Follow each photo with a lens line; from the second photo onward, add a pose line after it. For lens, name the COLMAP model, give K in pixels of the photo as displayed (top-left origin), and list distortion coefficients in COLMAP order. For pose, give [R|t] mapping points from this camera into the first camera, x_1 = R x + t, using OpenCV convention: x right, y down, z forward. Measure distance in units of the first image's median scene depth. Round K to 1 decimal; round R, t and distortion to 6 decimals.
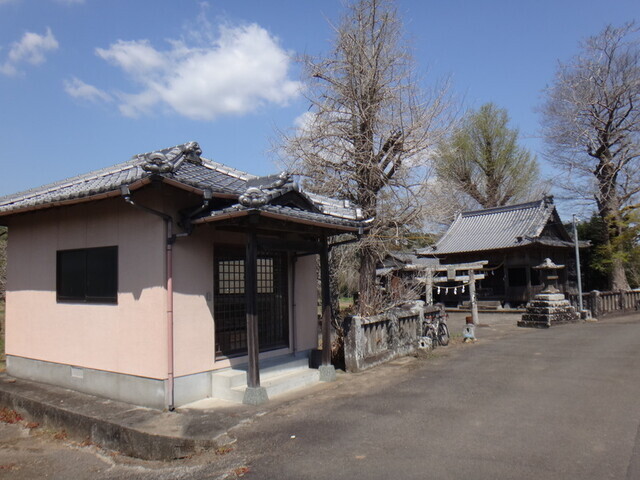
lens RADIAL K [[500.7, 0, 330.5], [0, 500.7, 252.3], [0, 0, 1]] dist [-0.030461, -0.025502]
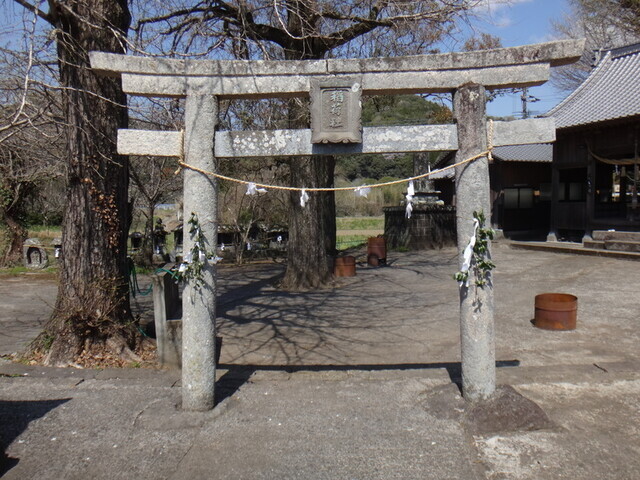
lens RADIAL K [[500.7, 0, 324.9], [0, 500.7, 243.3], [0, 0, 1]] dist [-0.030461, -0.025502]
pose [[0.947968, 0.040019, -0.315839, 0.287847], [0.008909, 0.988345, 0.151968, 0.061090], [0.318240, -0.146874, 0.936564, 0.799282]]
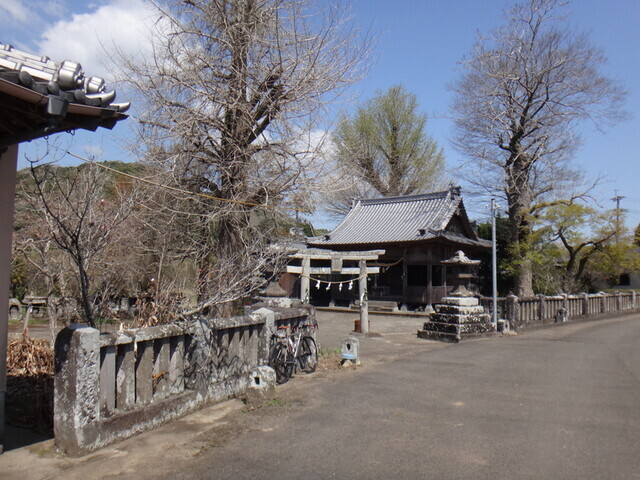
lens RADIAL K [[500.7, 0, 317.5], [0, 500.7, 235.3], [0, 0, 1]] dist [-0.030461, -0.025502]
pose [[0.984226, 0.065754, 0.164241, 0.084778], [-0.062204, 0.997707, -0.026672, 0.021380], [-0.165619, 0.016034, 0.986060, 0.256505]]
